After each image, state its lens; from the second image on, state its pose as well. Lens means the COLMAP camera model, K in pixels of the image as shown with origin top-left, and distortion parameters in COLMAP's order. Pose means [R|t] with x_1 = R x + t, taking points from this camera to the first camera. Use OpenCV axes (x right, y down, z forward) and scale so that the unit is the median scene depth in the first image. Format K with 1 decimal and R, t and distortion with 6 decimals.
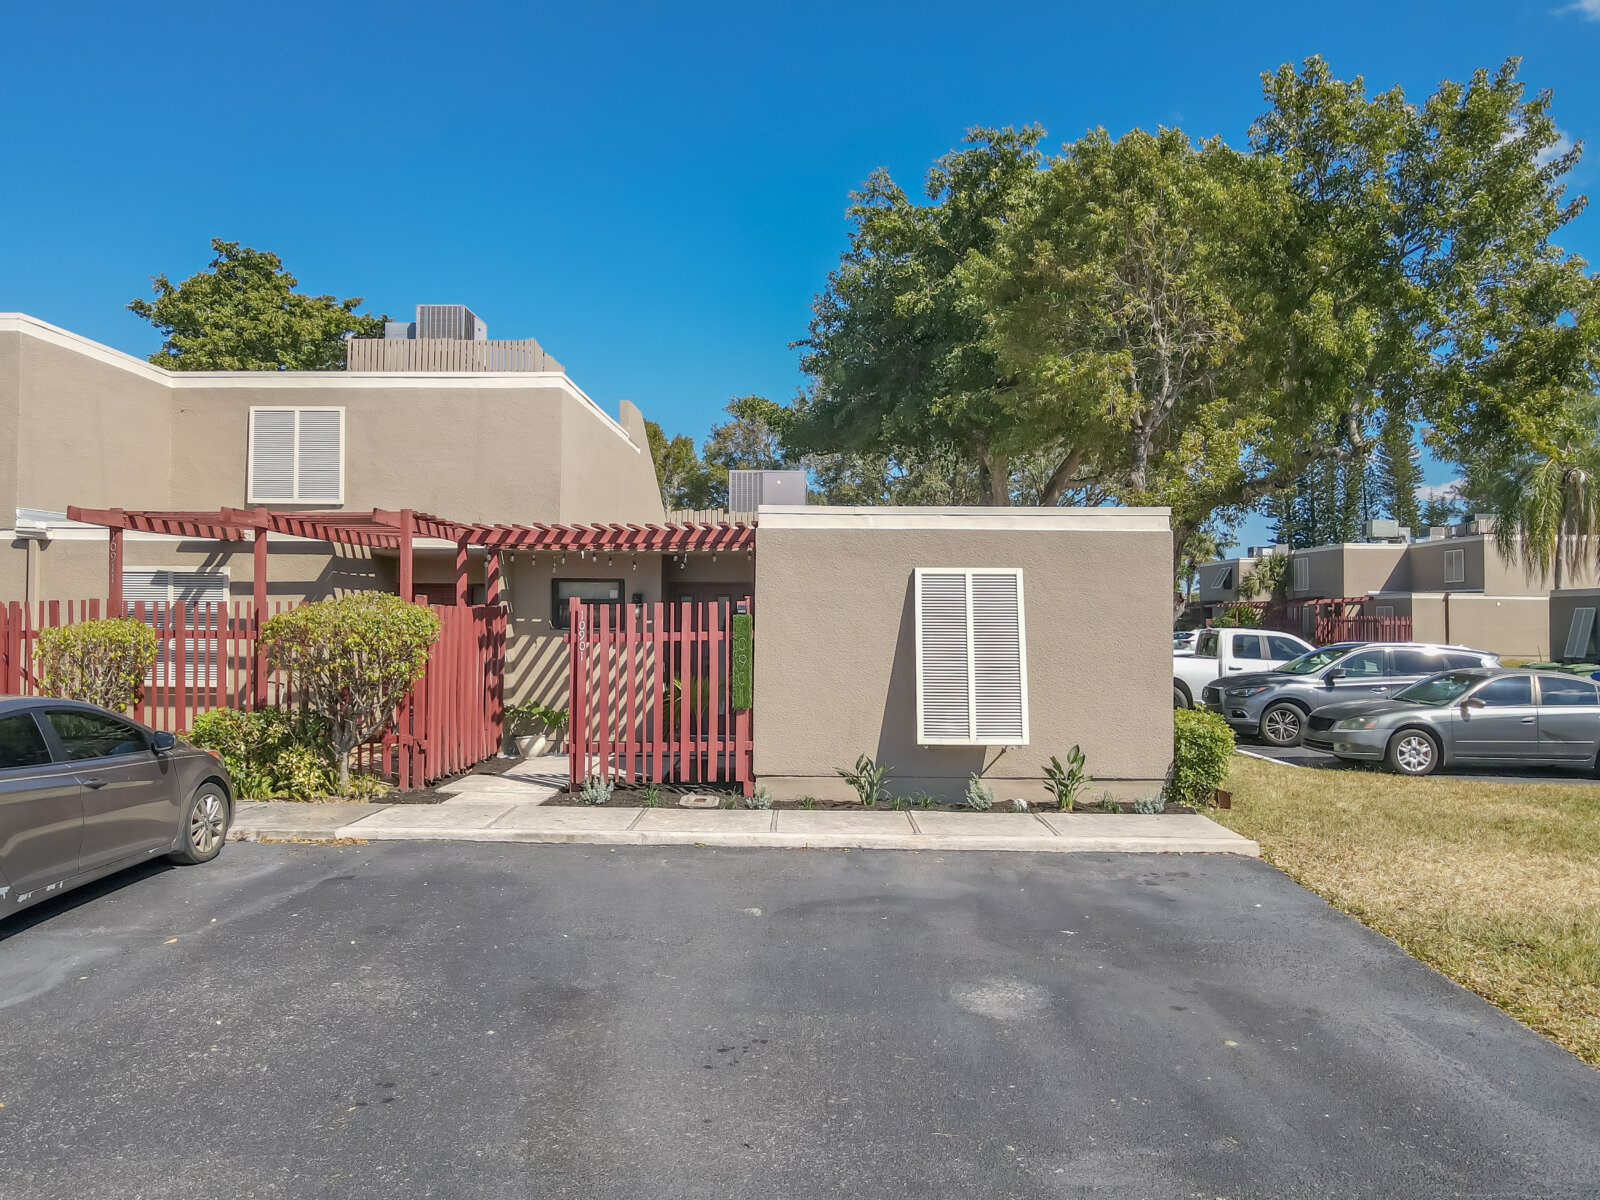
lens RADIAL K [[1183.4, 0, 797.9], [0, 1183.4, 600.0], [0, 0, 1]] dist [0.007801, -0.002113]
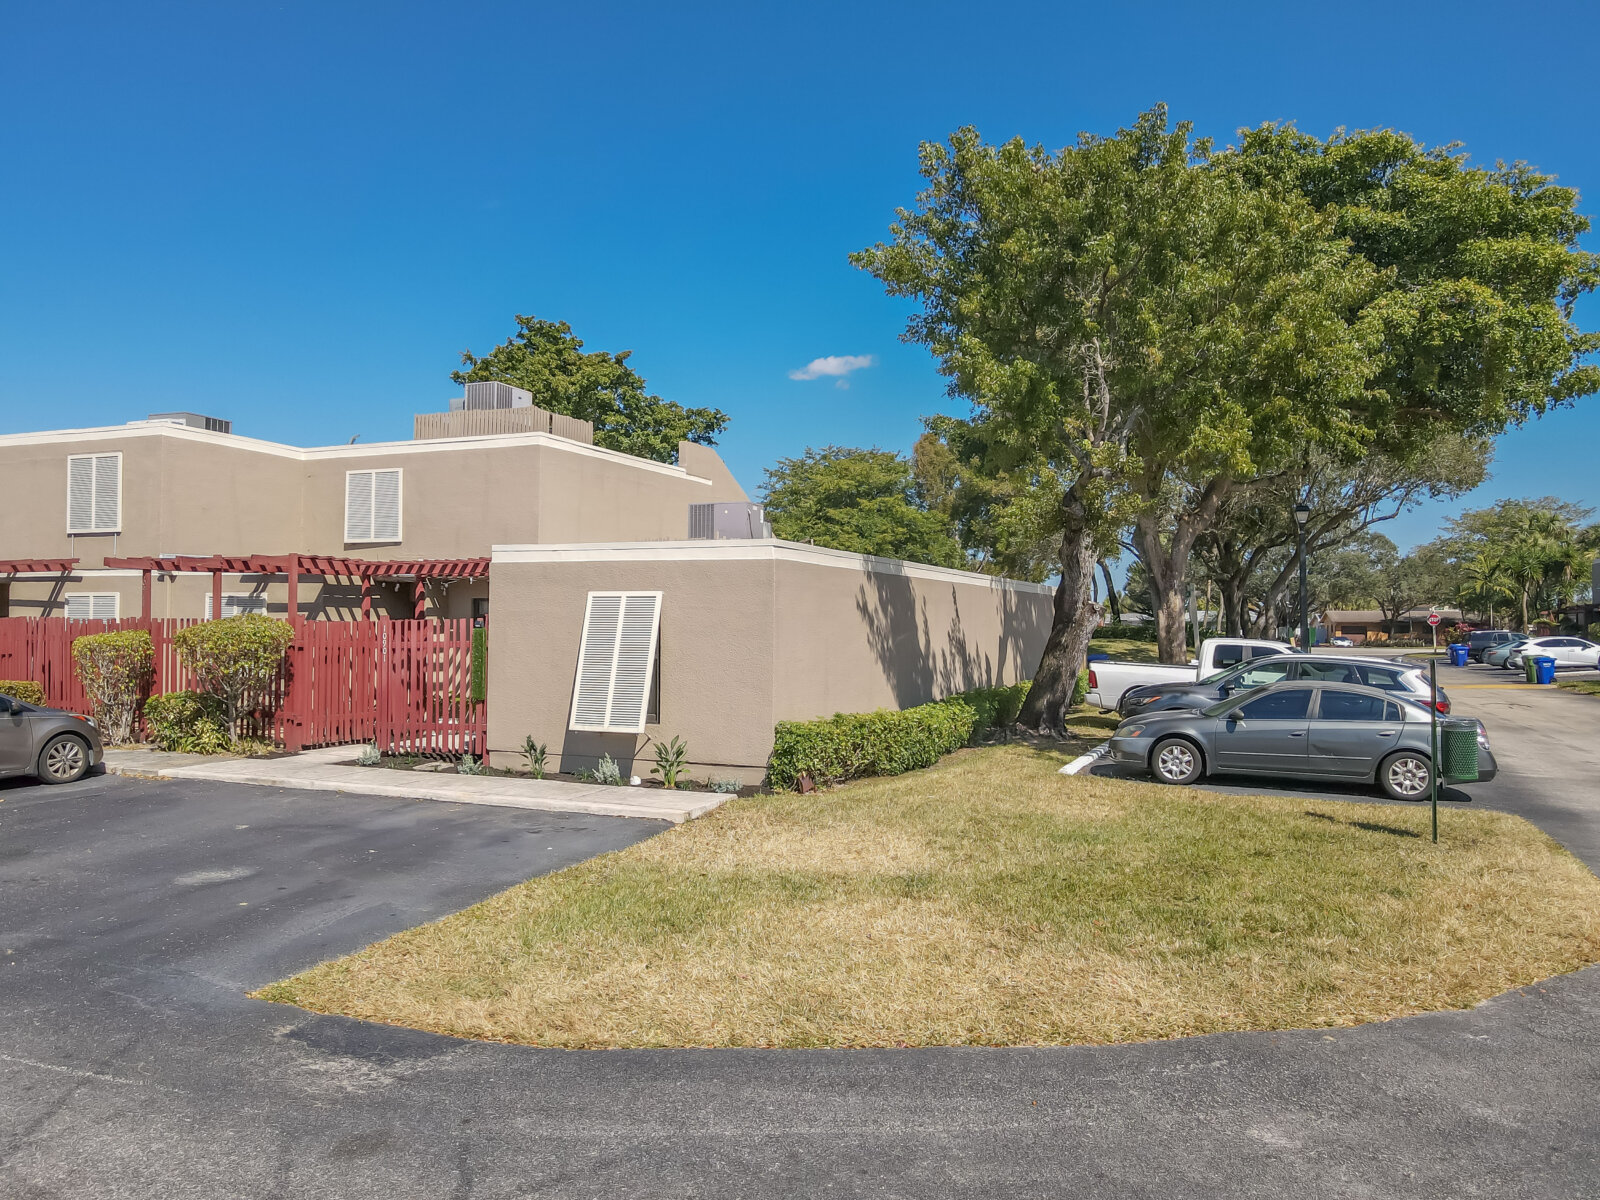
lens RADIAL K [[1183.4, 0, 804.2], [0, 1183.4, 600.3], [0, 0, 1]] dist [0.007801, -0.002113]
pose [[0.930842, -0.006882, -0.365356, 0.627047], [0.005673, 0.999974, -0.004381, -0.008830], [0.365377, 0.002005, 0.930857, -0.078215]]
